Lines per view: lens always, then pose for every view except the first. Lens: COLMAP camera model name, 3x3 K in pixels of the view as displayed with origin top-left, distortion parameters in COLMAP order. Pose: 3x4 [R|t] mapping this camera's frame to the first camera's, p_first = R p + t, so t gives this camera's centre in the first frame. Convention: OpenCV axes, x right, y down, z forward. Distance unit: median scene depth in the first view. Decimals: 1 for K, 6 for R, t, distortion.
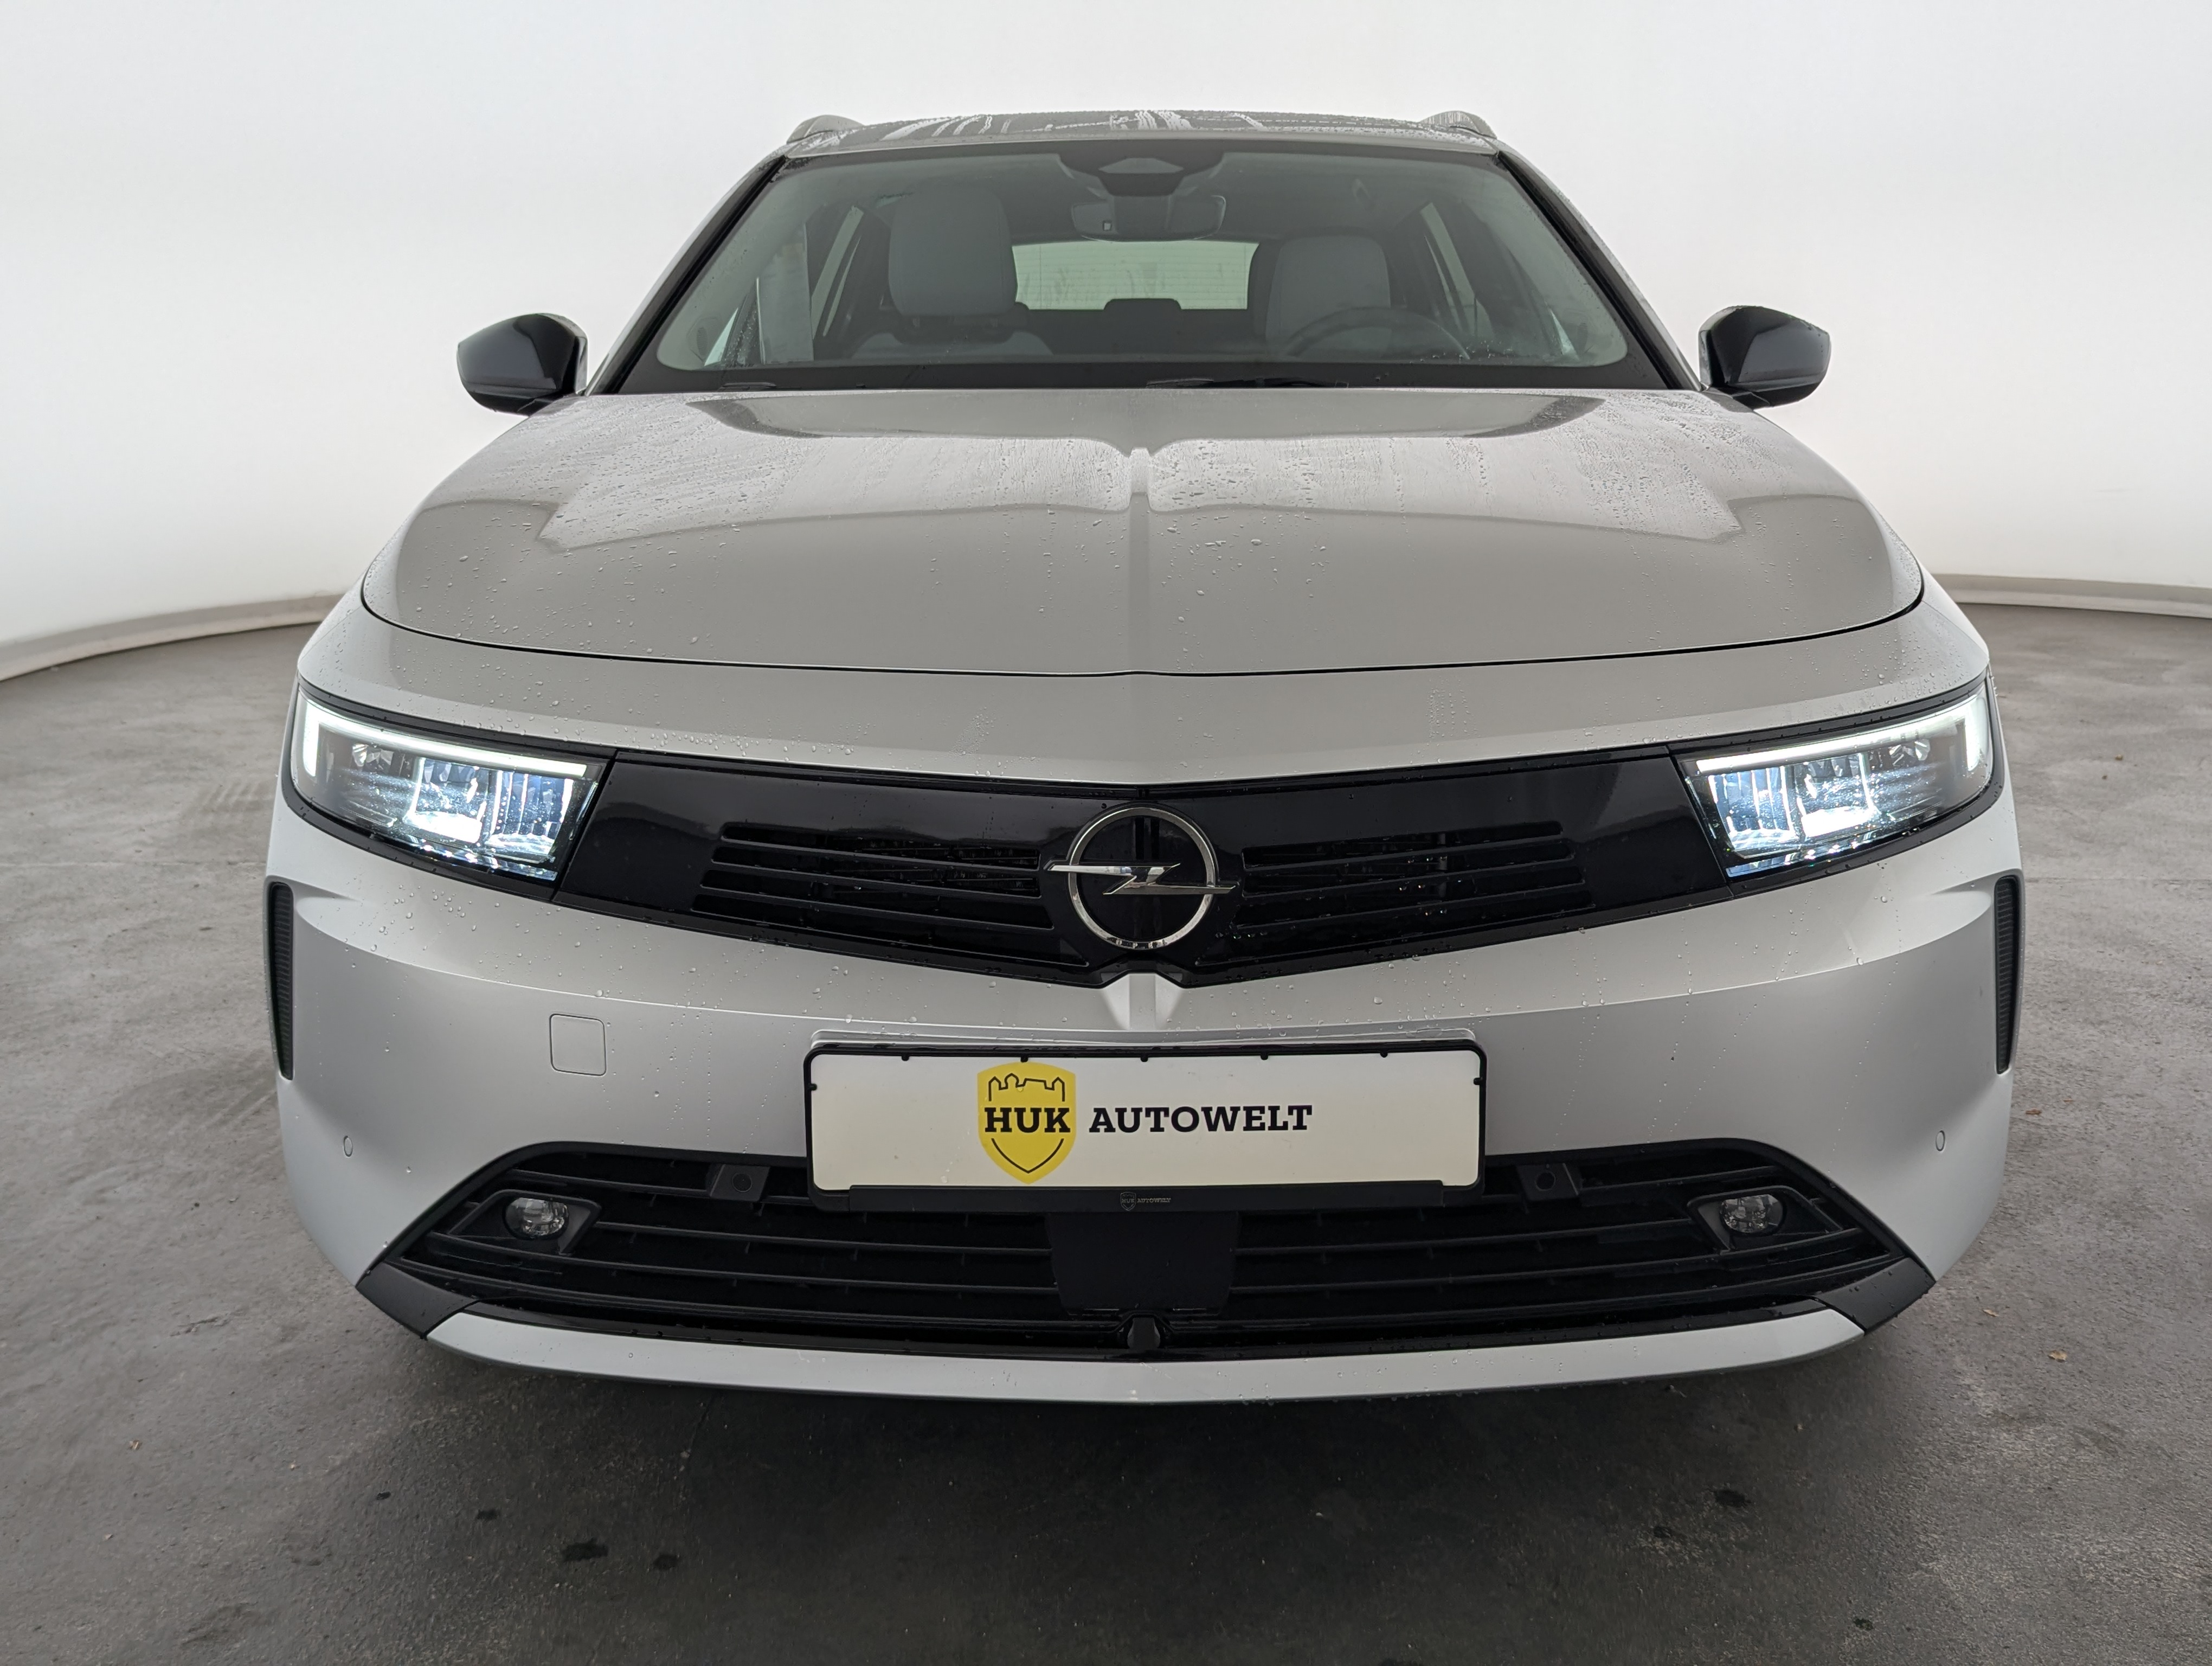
lens RADIAL K [[2052.1, 0, 1110.4], [0, 2052.1, 841.4], [0, 0, 1]] dist [0.041762, 0.000000]
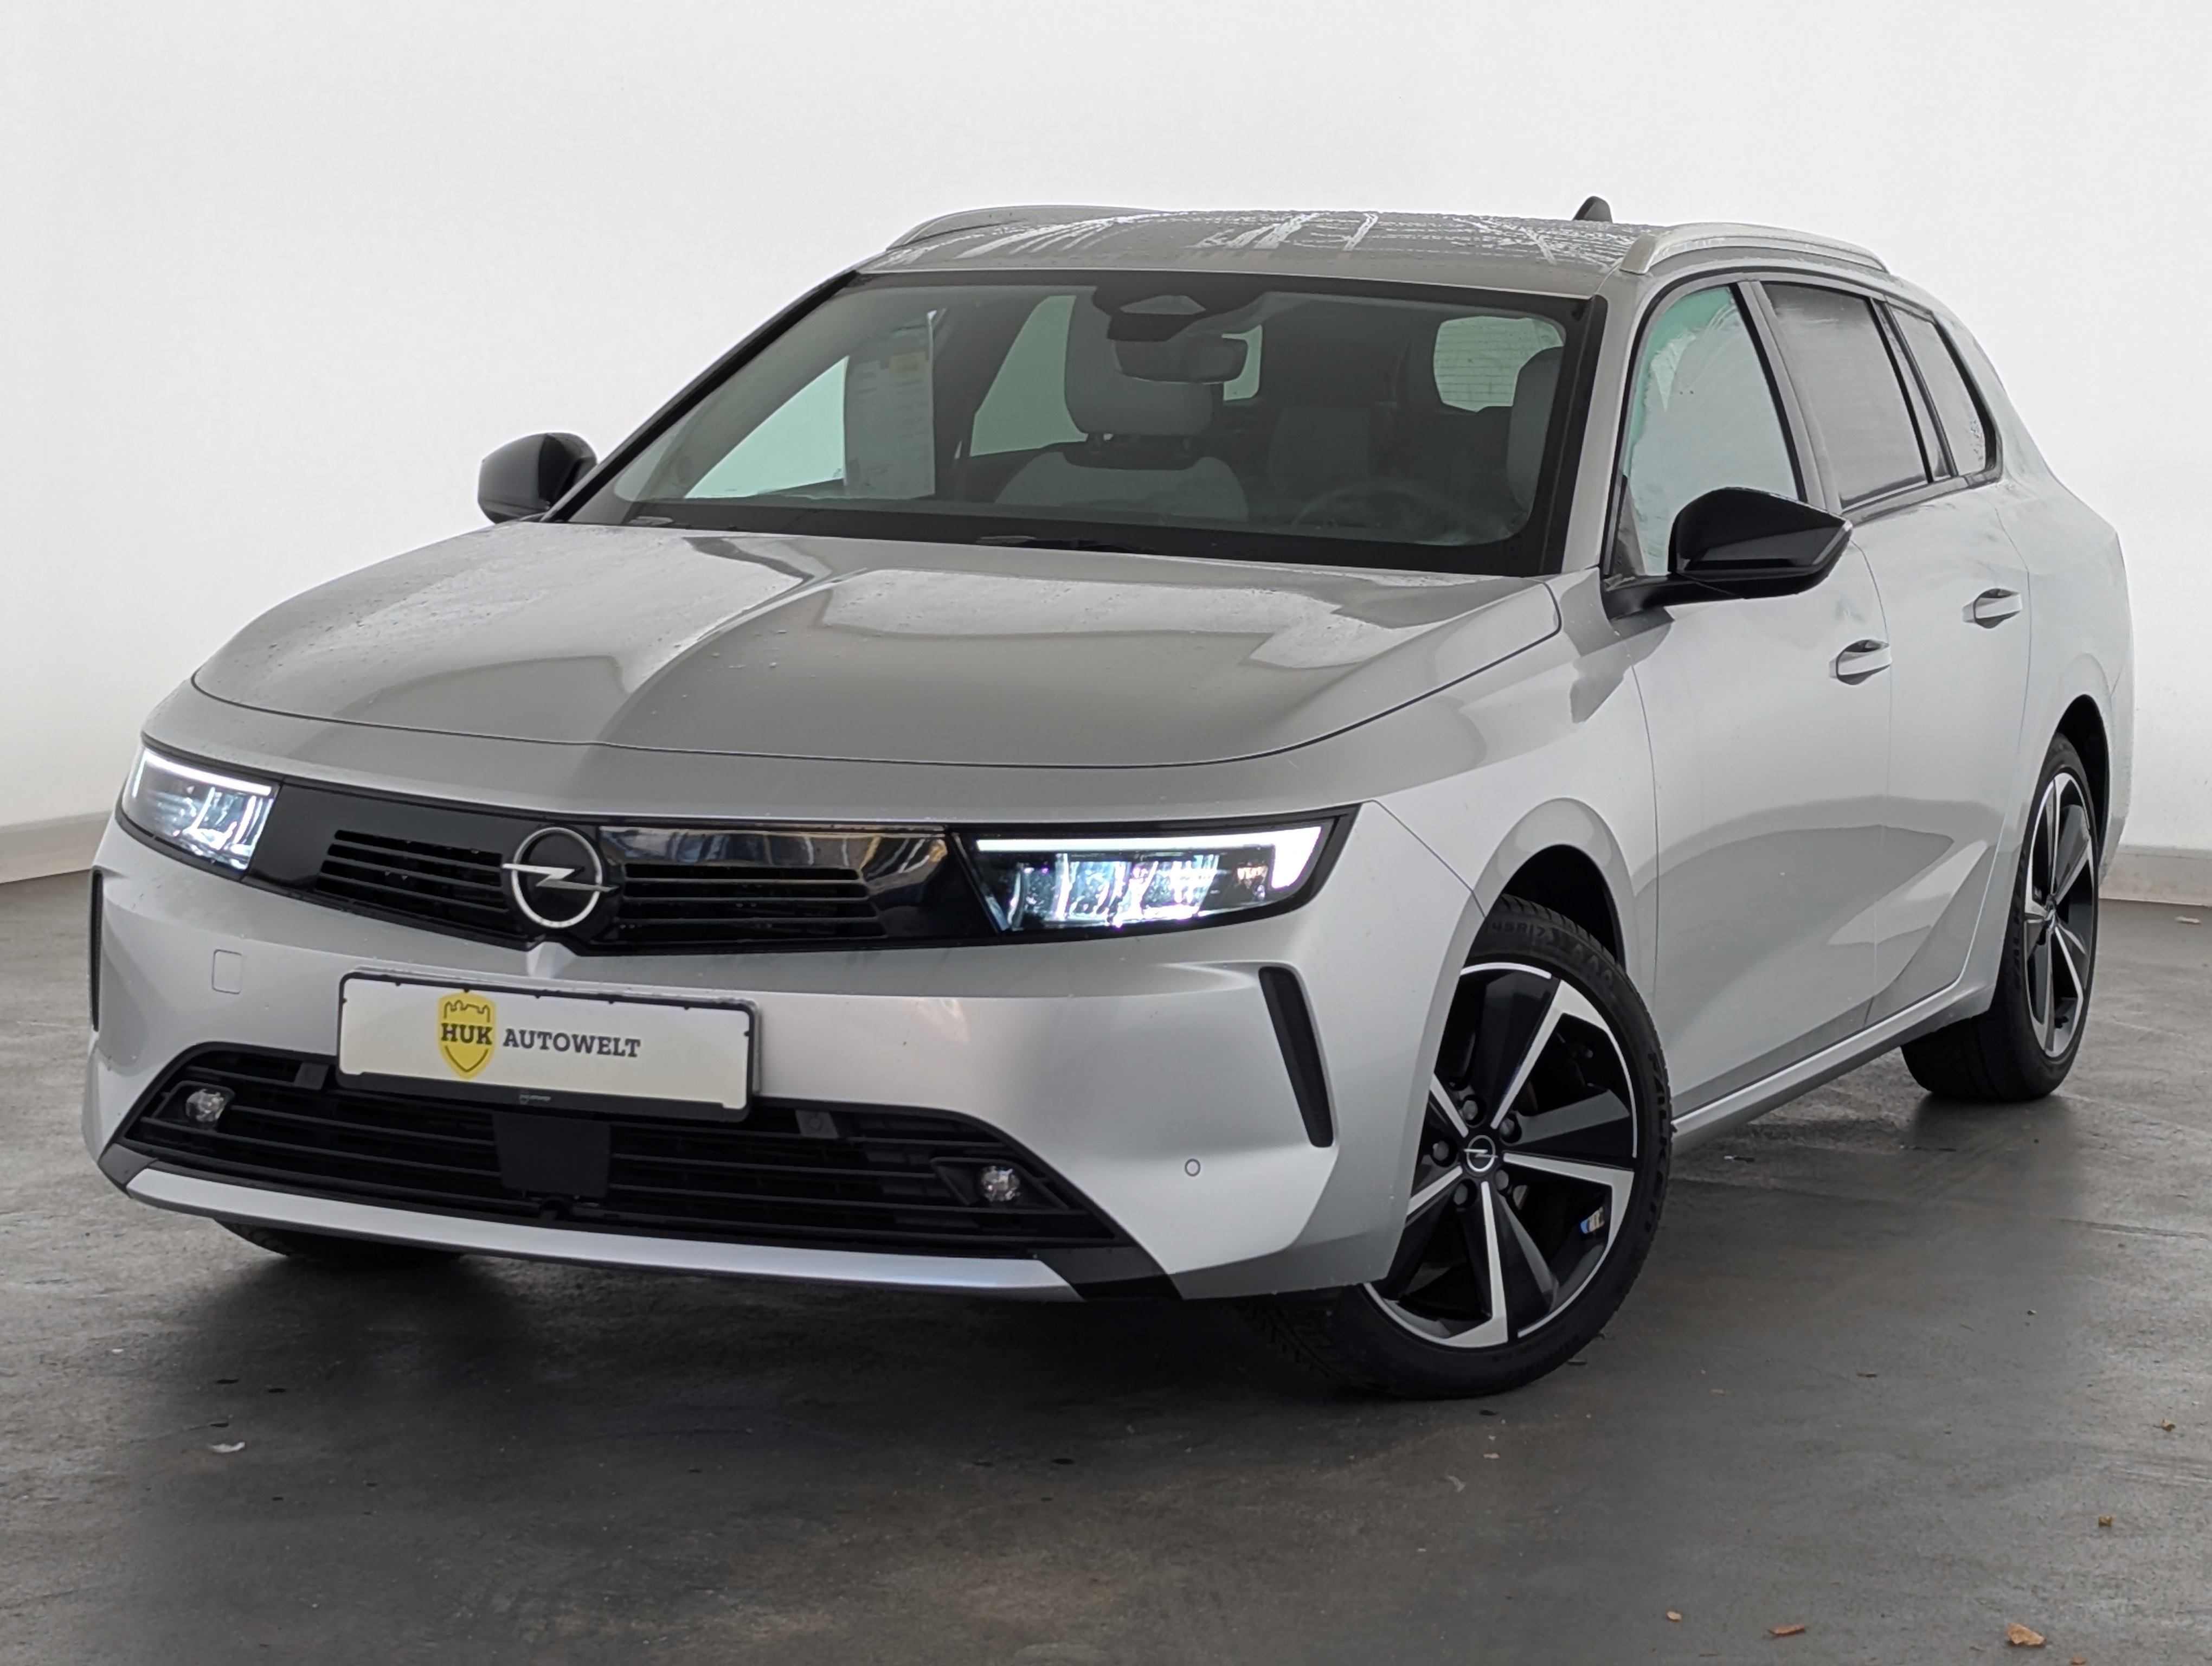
lens RADIAL K [[5795.2, 0, 1107.0], [0, 5795.2, 834.1], [0, 0, 1]] dist [0.026802, 0.000000]
pose [[0.923872, 0.072193, -0.375832, 1.708731], [-0.126142, 0.984611, -0.120950, 0.388041], [0.361317, 0.159150, 0.918761, -2.361333]]
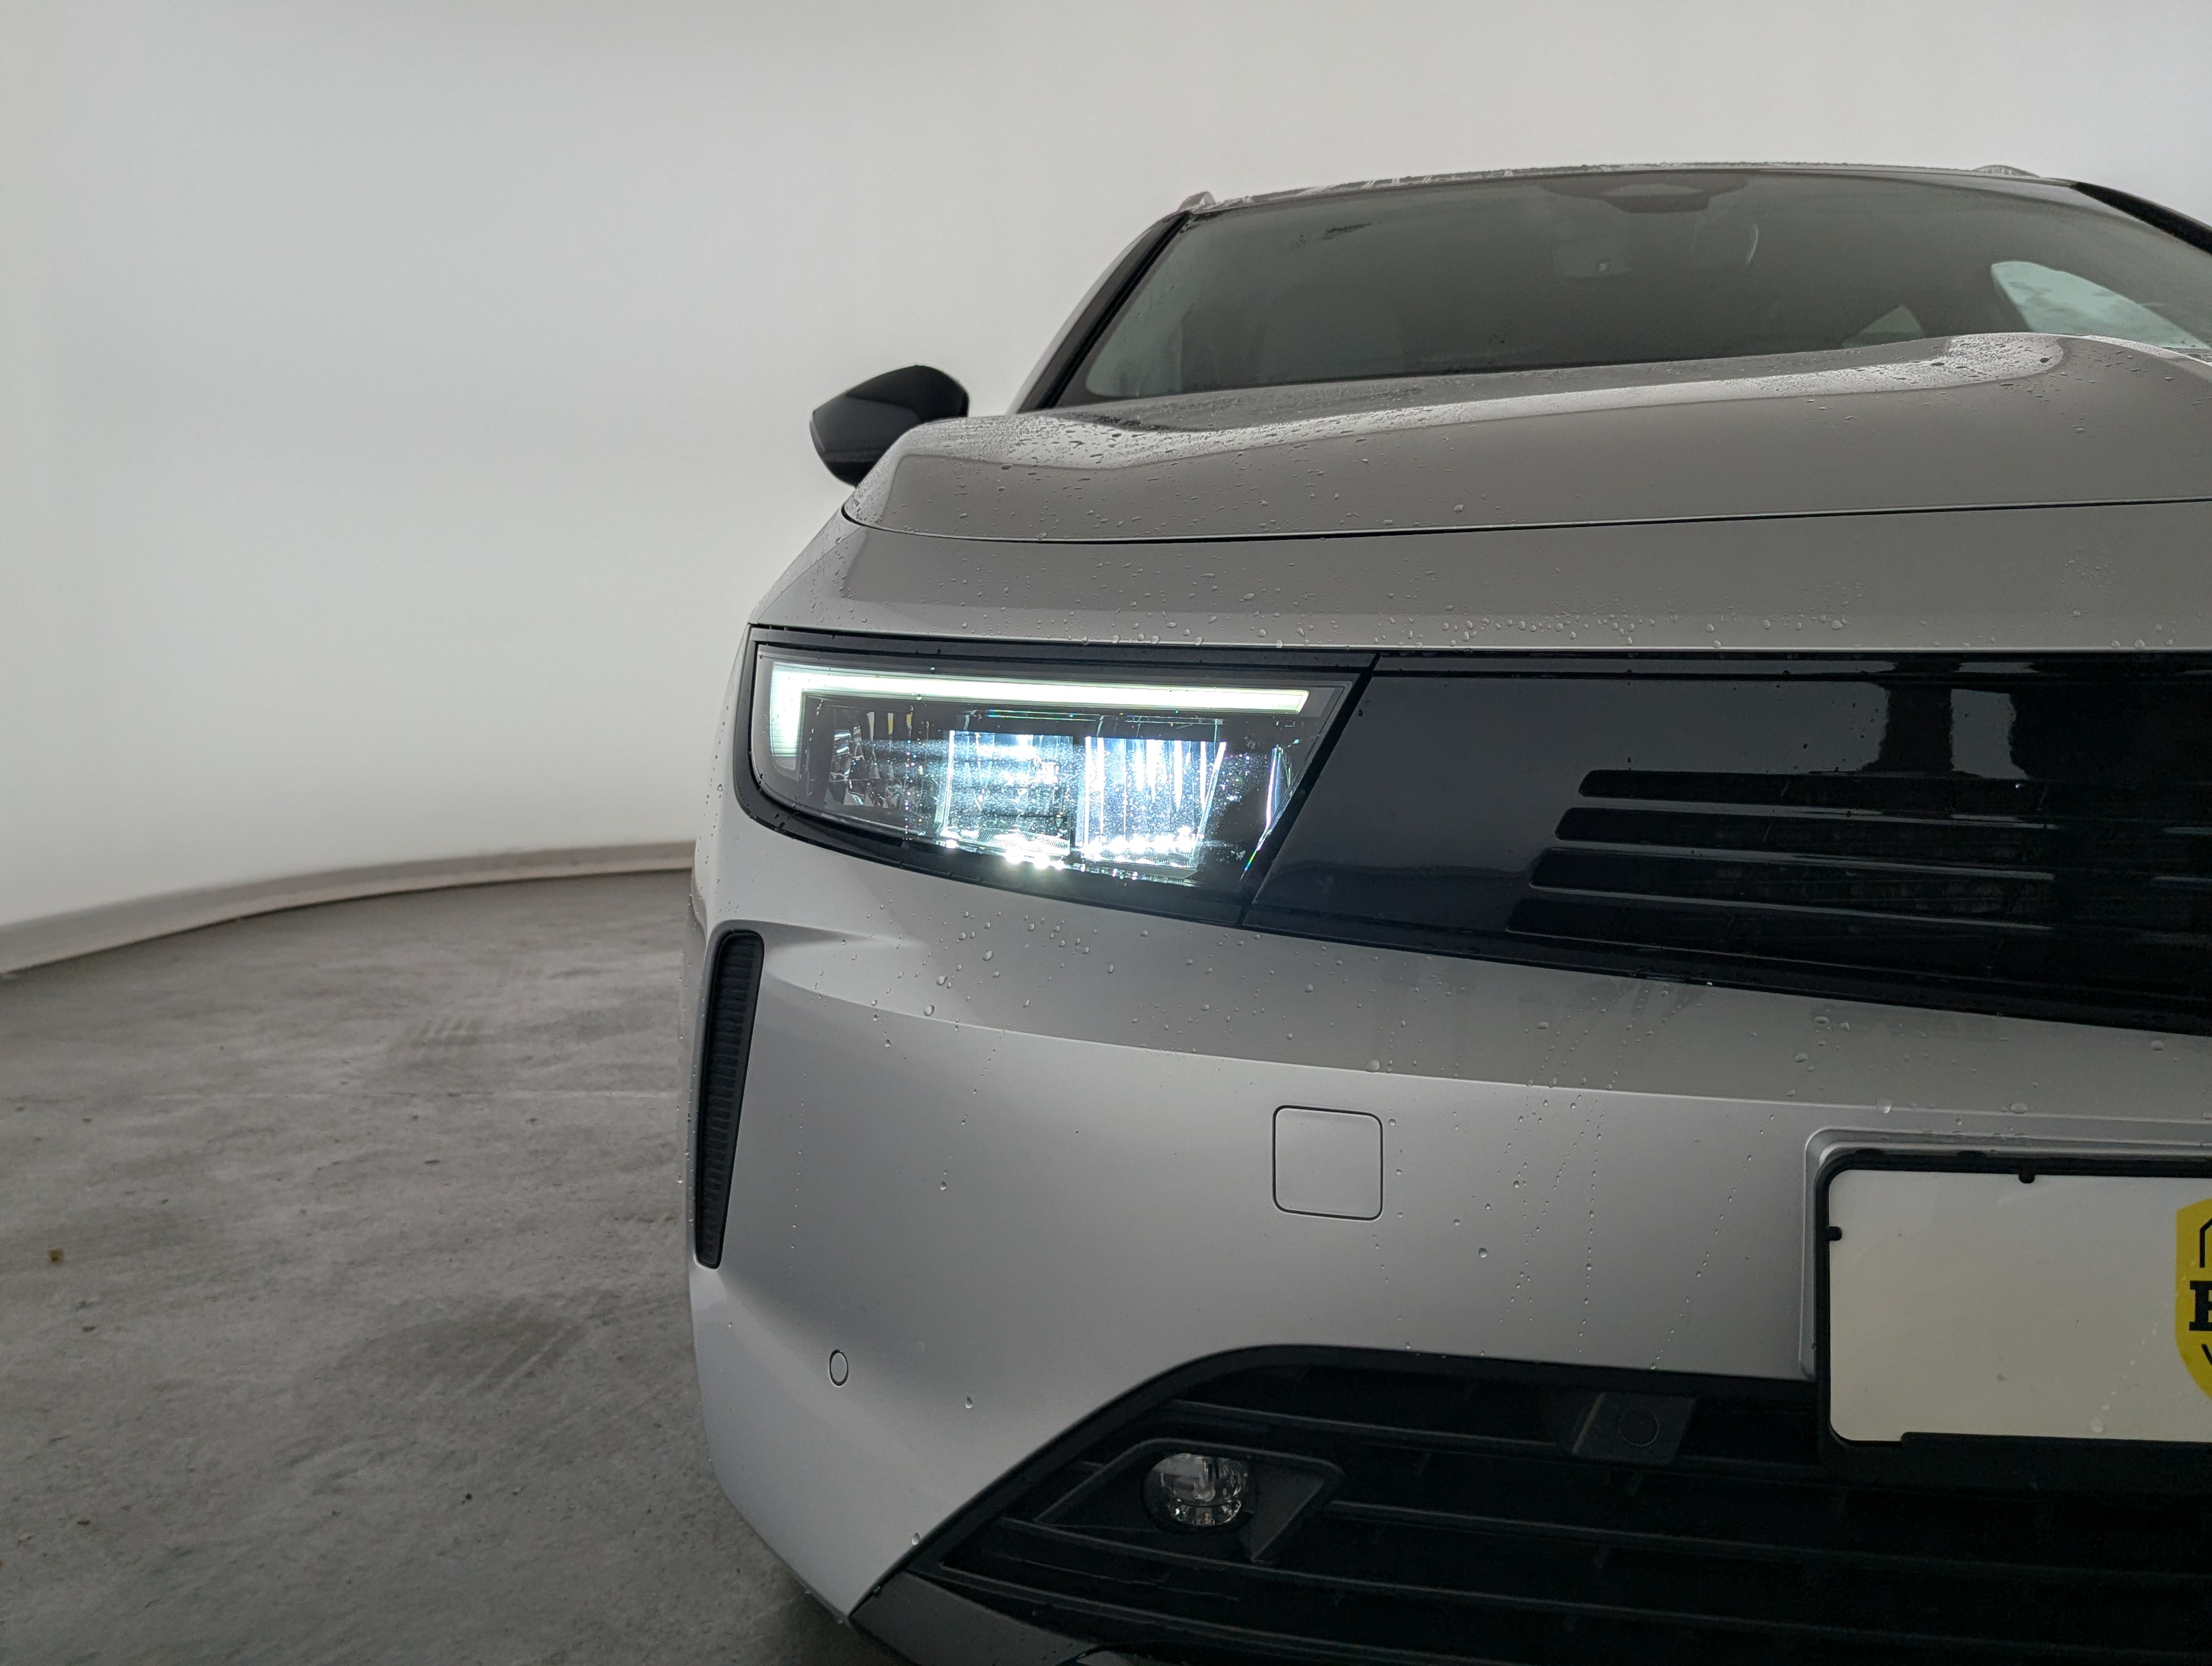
lens RADIAL K [[2052.1, 0, 1097.8], [0, 2052.1, 825.3], [0, 0, 1]] dist [0.041762, 0.000000]
pose [[0.998189, -0.001926, -0.060122, -0.265494], [-0.008101, 0.986078, -0.166085, 0.093857], [0.059605, 0.166271, 0.984277, 0.403200]]
